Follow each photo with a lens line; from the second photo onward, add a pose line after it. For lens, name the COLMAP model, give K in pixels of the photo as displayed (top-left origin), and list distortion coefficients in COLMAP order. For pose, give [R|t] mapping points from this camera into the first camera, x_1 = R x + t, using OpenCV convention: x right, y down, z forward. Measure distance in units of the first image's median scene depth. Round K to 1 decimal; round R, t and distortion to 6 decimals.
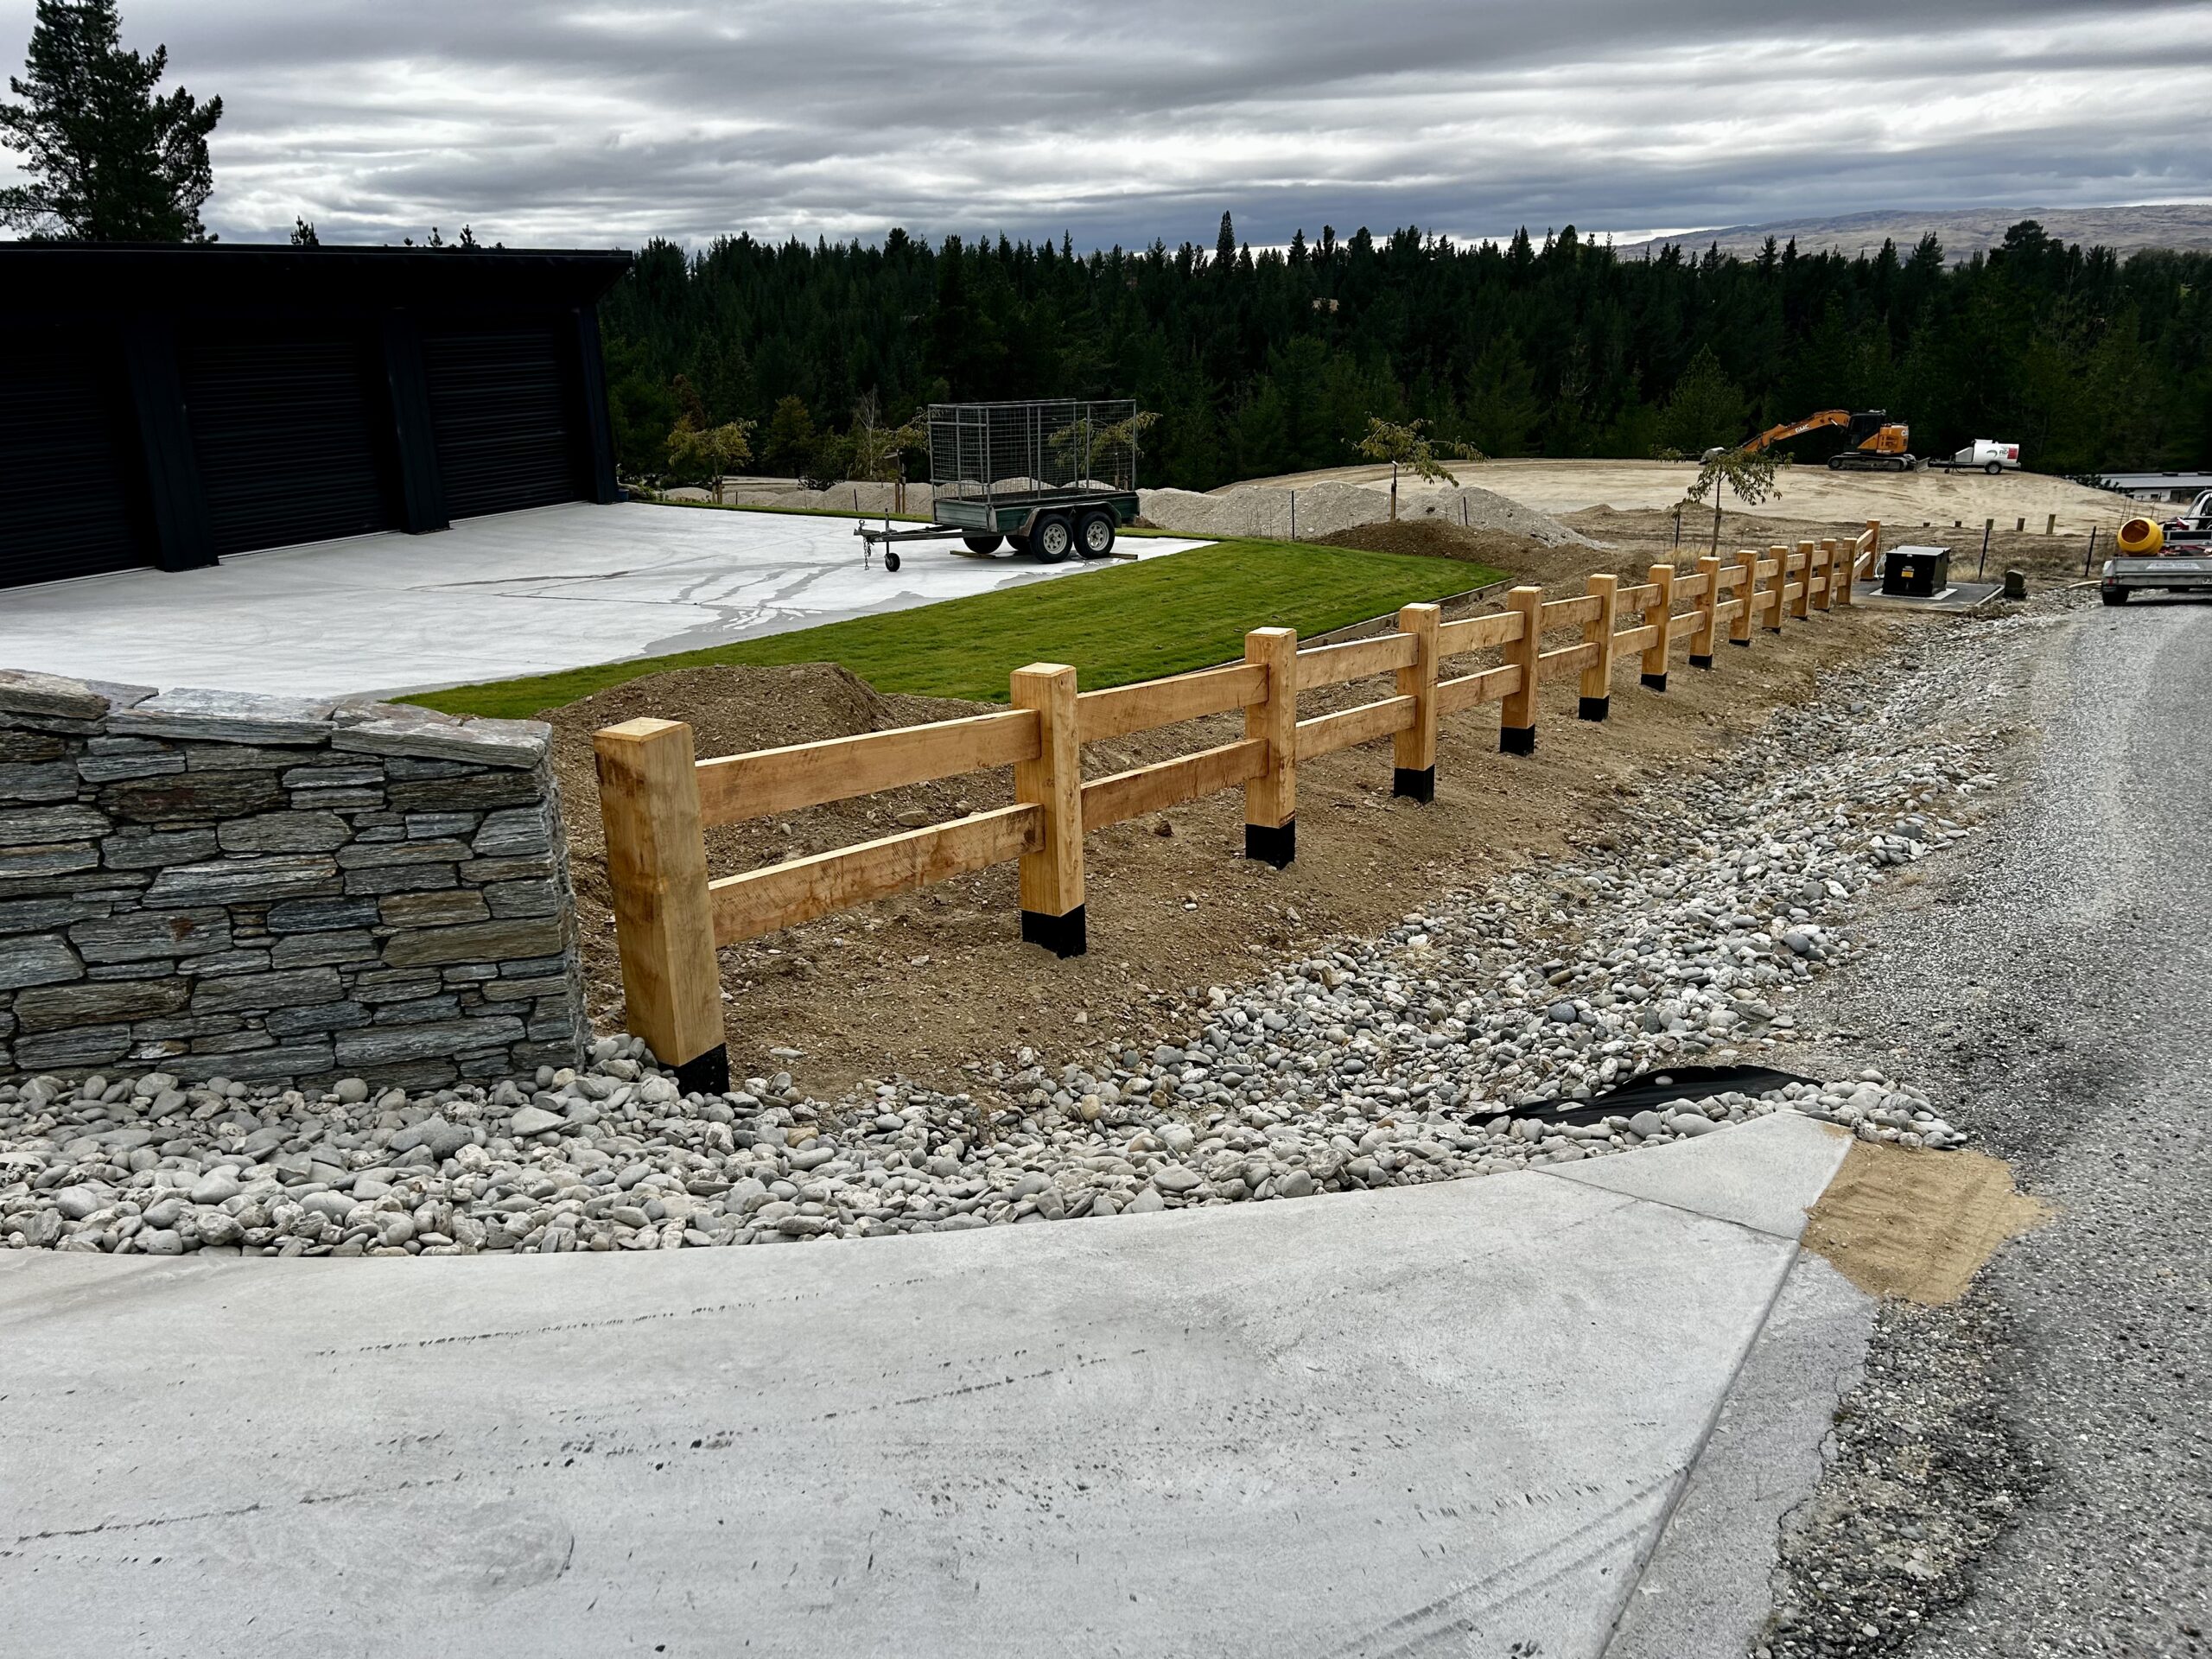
lens RADIAL K [[1657.8, 0, 1106.0], [0, 1657.8, 829.5], [0, 0, 1]] dist [0.024940, 0.000568]
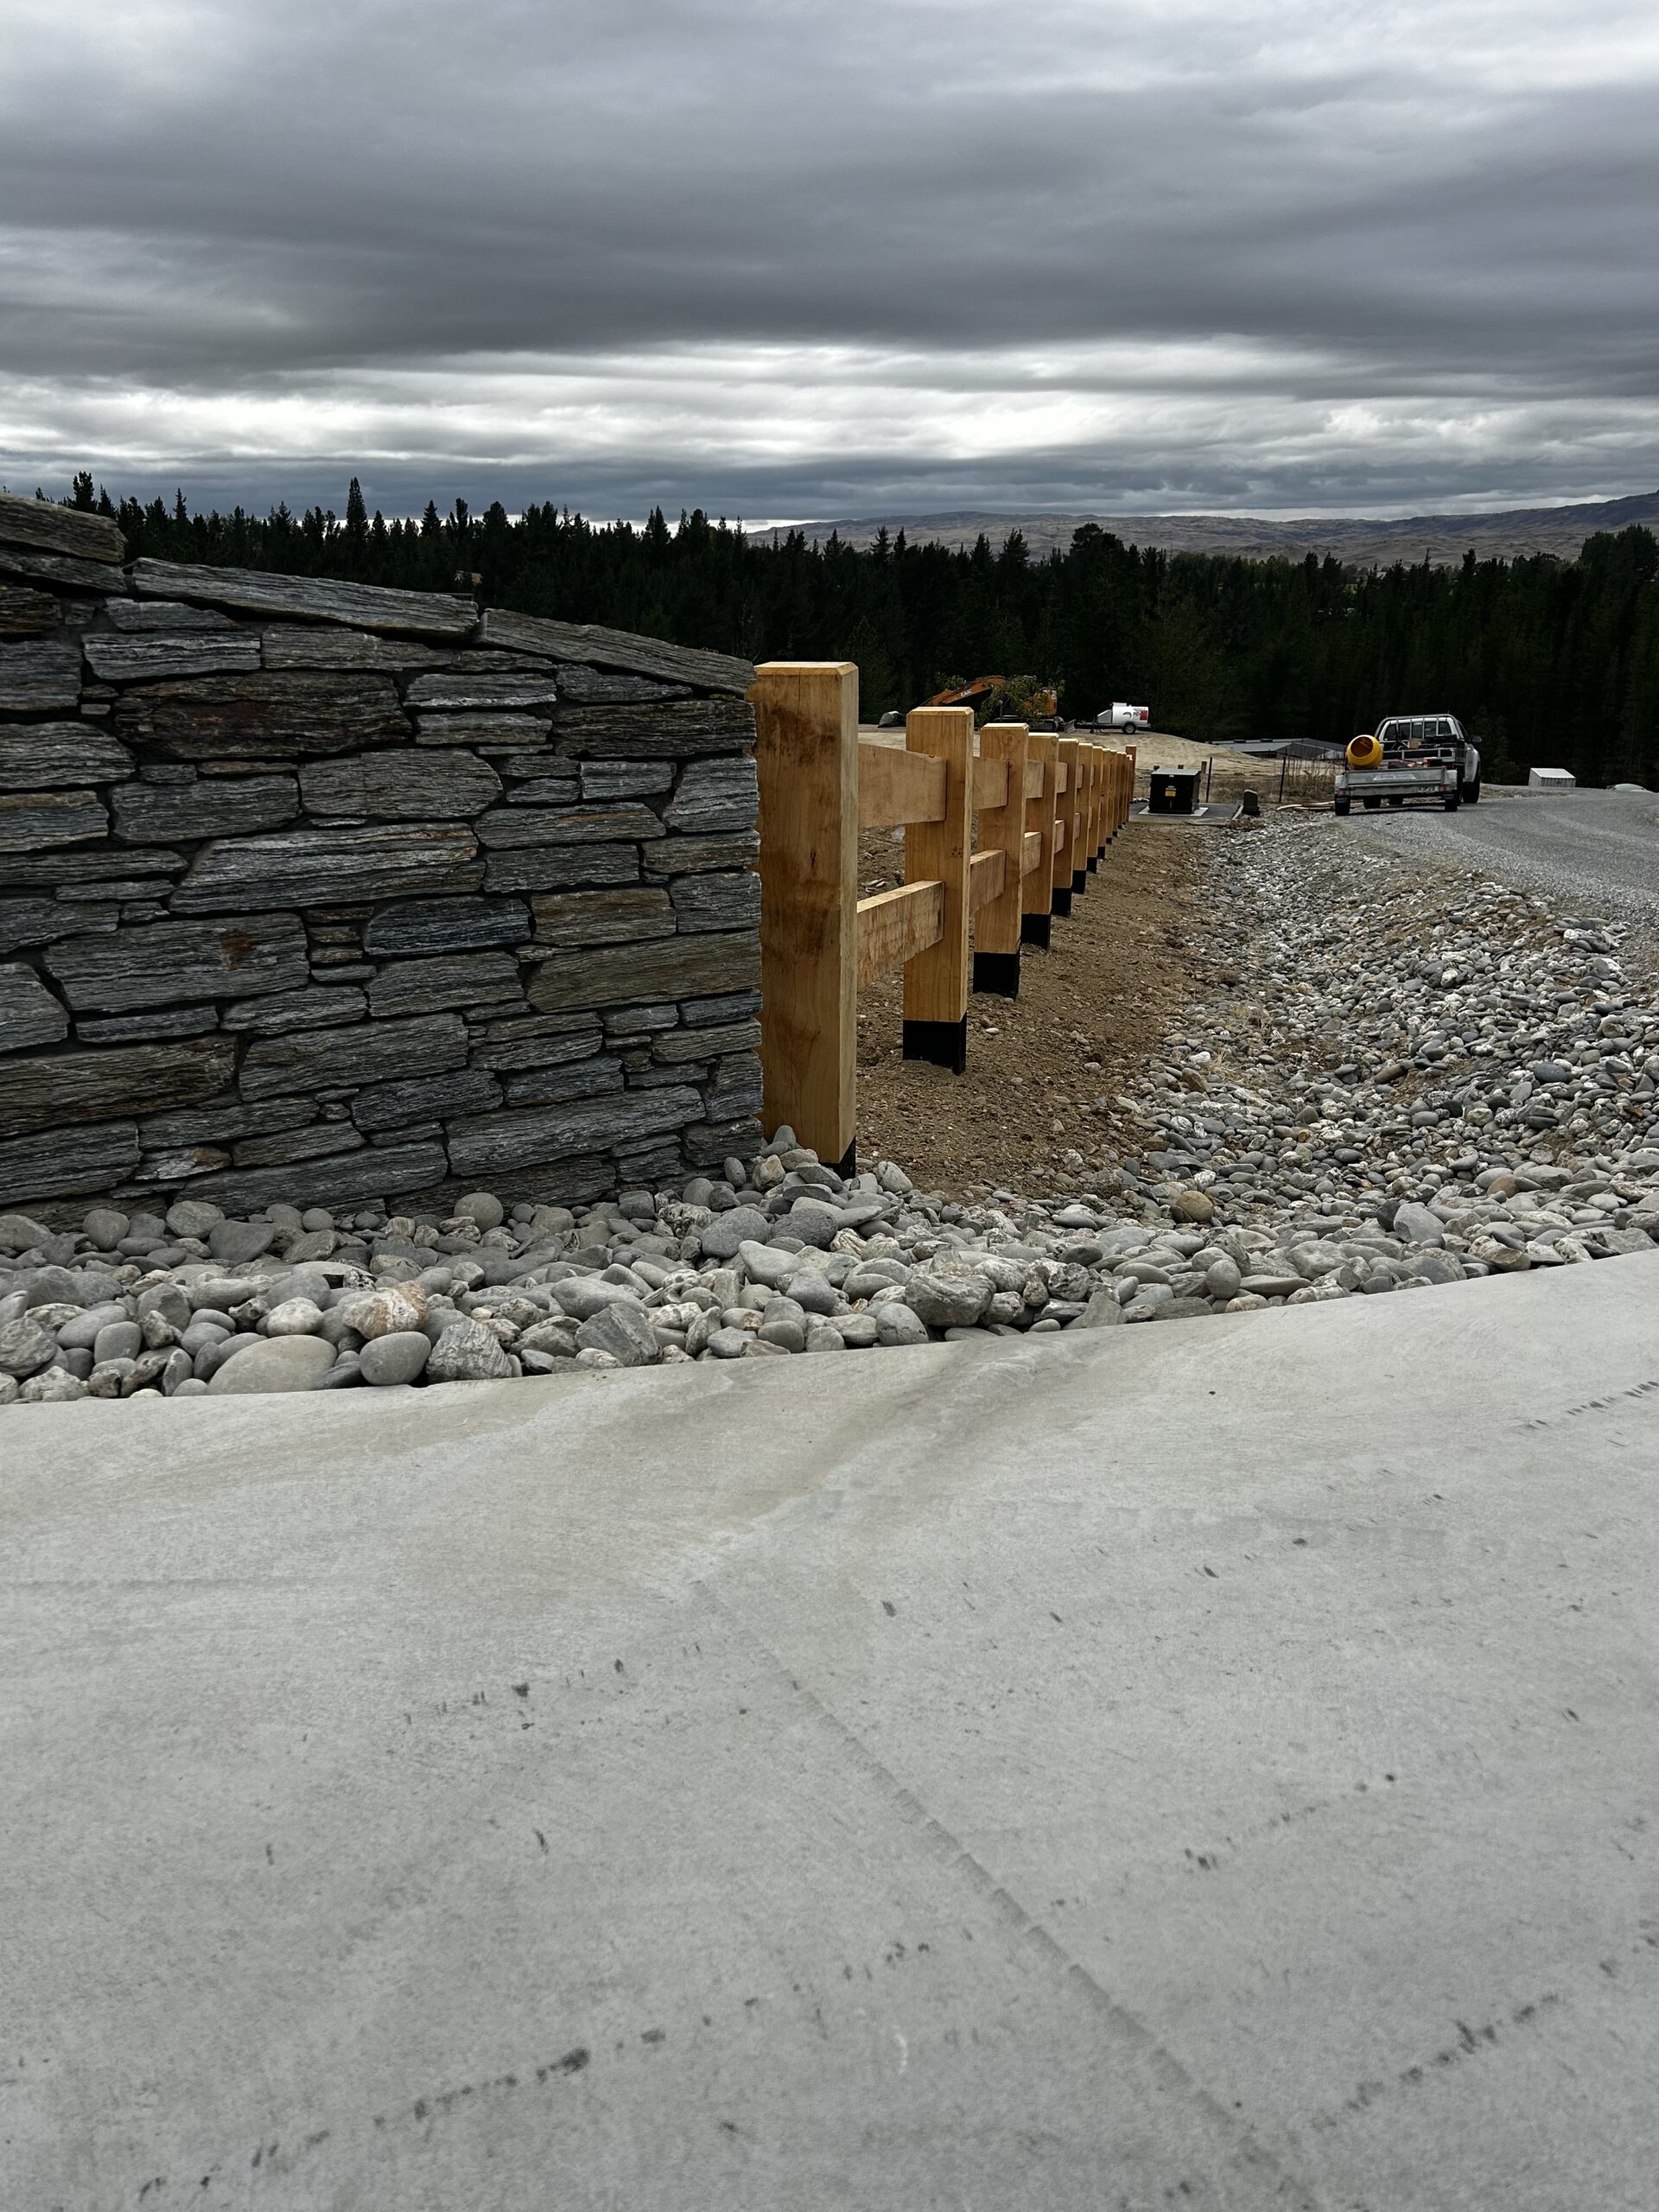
lens RADIAL K [[1646.0, 0, 829.5], [0, 1646.0, 1106.0], [0, 0, 1]] dist [0.097699, -0.173554]
pose [[0.946159, -0.074104, 0.315106, -0.538274], [0.073749, 0.997191, 0.013066, 0.121554], [-0.315189, 0.010876, 0.948966, 0.368536]]
